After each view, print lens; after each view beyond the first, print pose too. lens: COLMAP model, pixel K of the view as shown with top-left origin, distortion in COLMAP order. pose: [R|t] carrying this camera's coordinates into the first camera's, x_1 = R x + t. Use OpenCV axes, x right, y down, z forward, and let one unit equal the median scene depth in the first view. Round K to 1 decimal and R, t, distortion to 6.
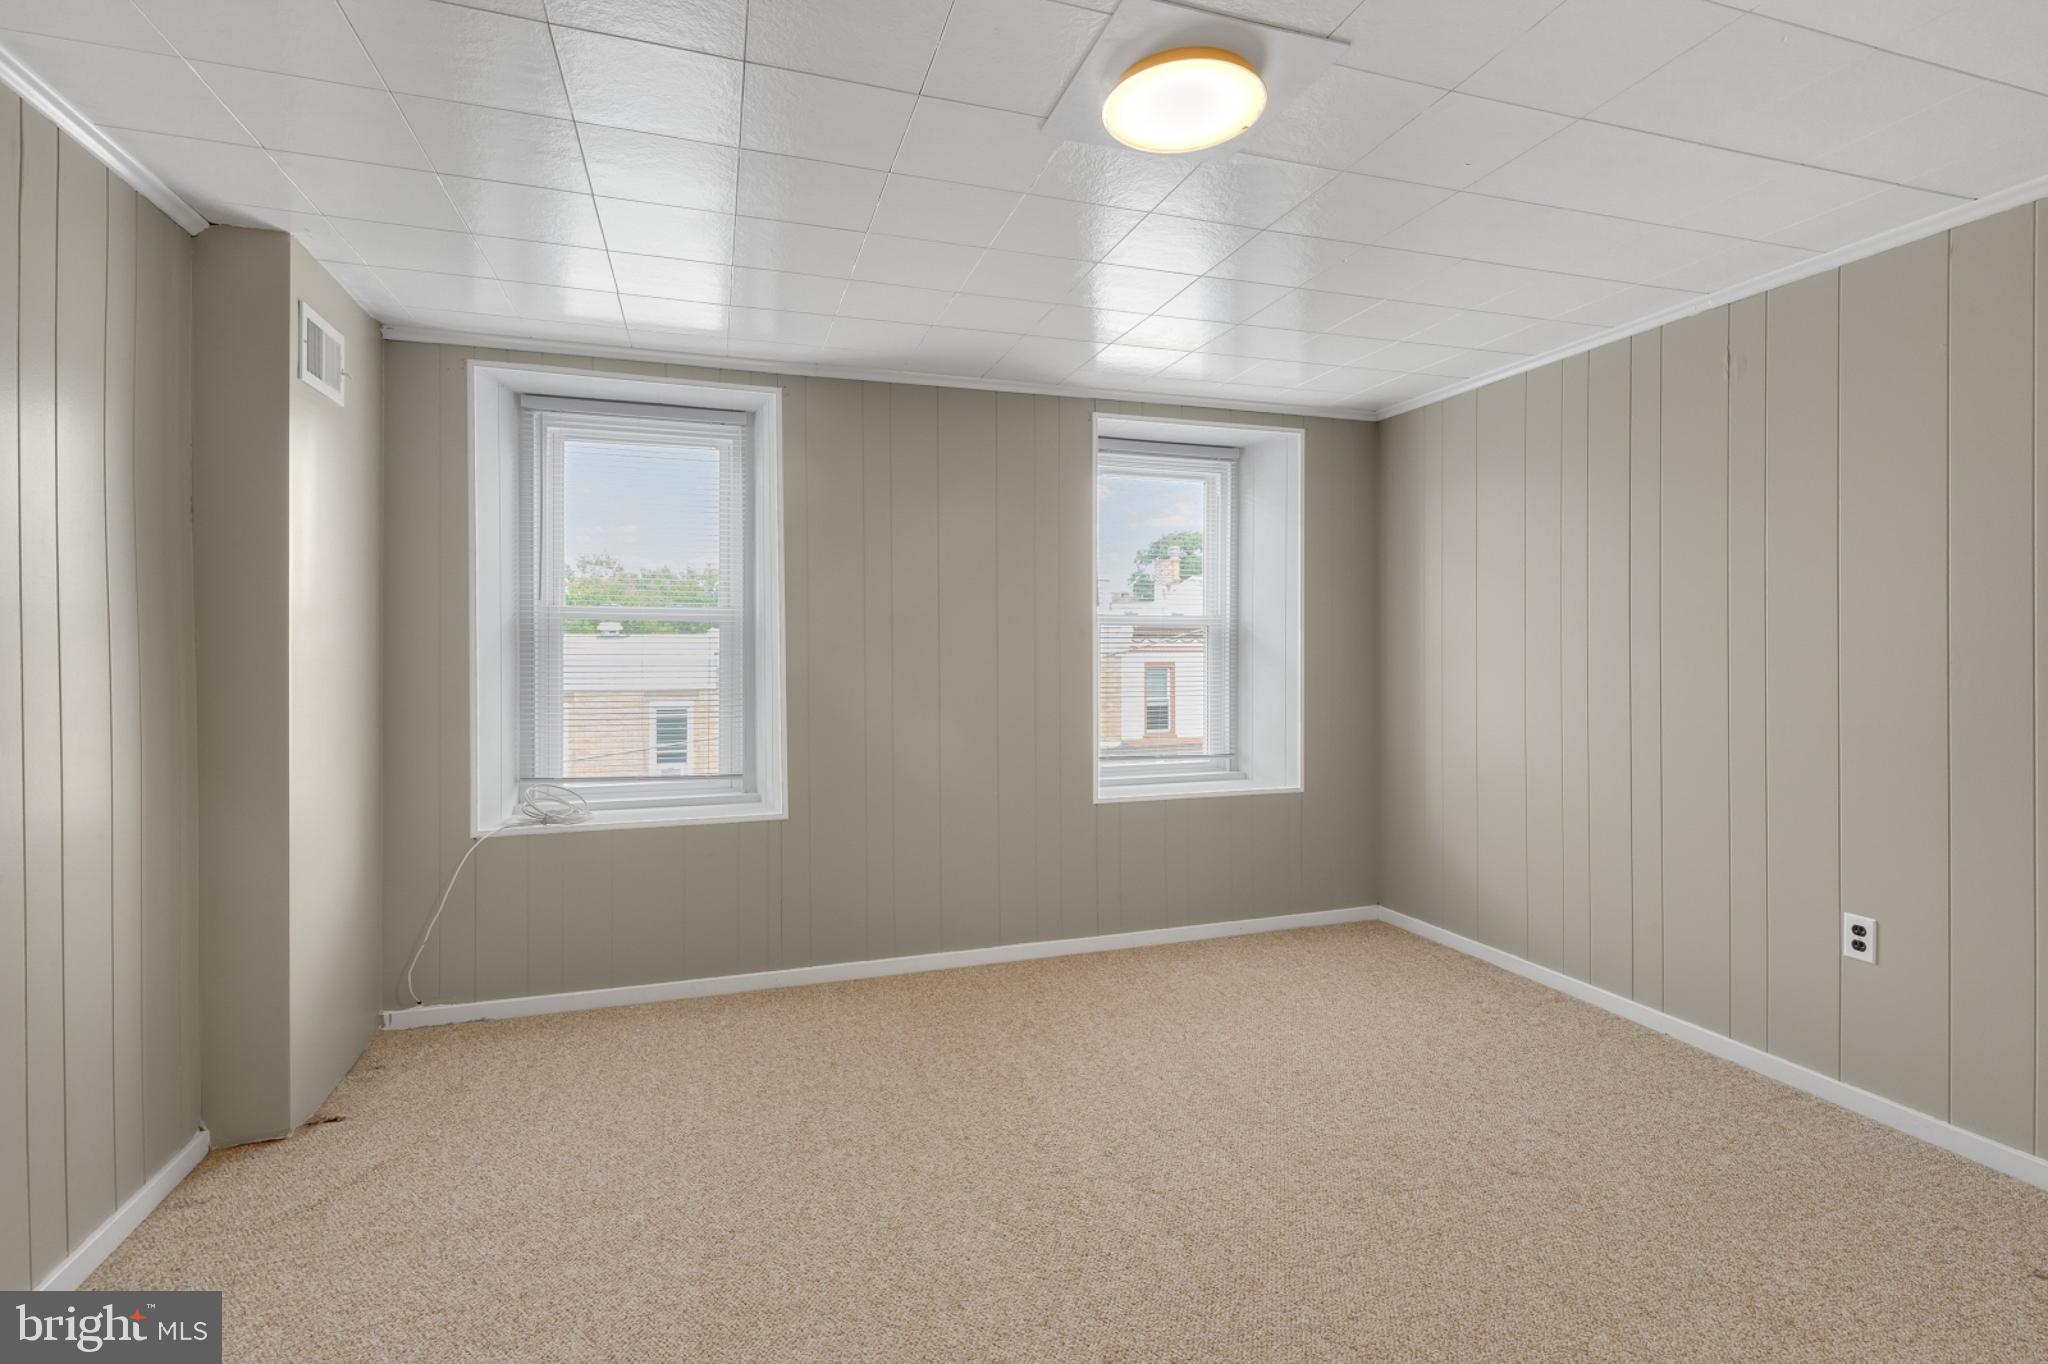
lens RADIAL K [[941.8, 0, 1019.8], [0, 941.8, 664.9], [0, 0, 1]] dist [0.007061, -0.003925]
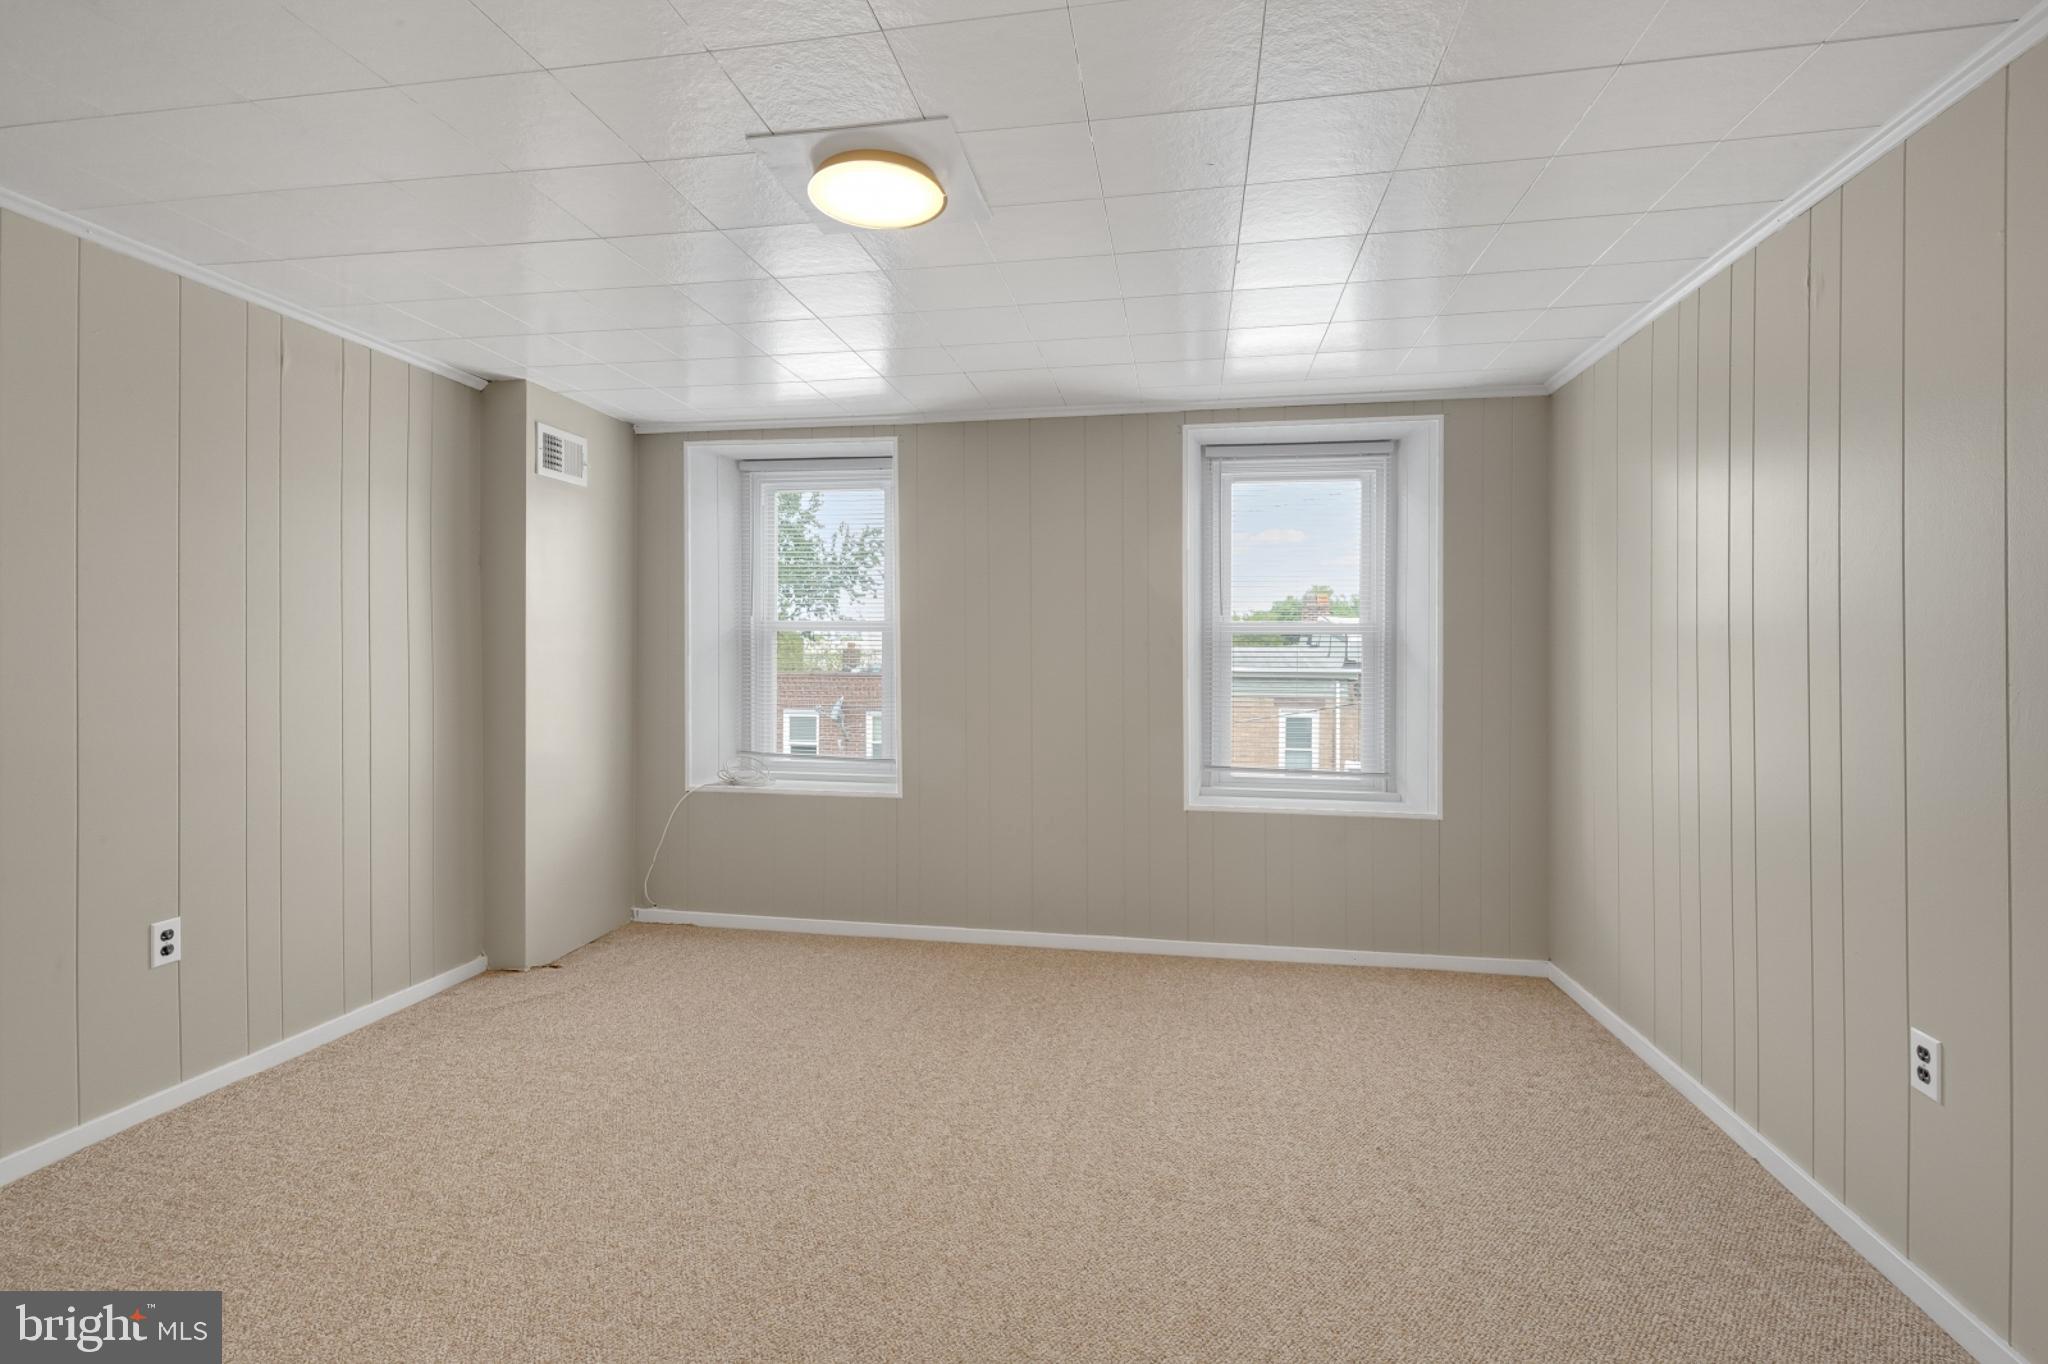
lens RADIAL K [[941.8, 0, 1021.5], [0, 941.8, 671.9], [0, 0, 1]] dist [0.007061, -0.003925]
pose [[0.879900, 0.016456, -0.474874, 0.495622], [-0.017480, 0.999845, 0.002259, -0.000522], [0.474837, 0.006313, 0.880051, 0.027479]]
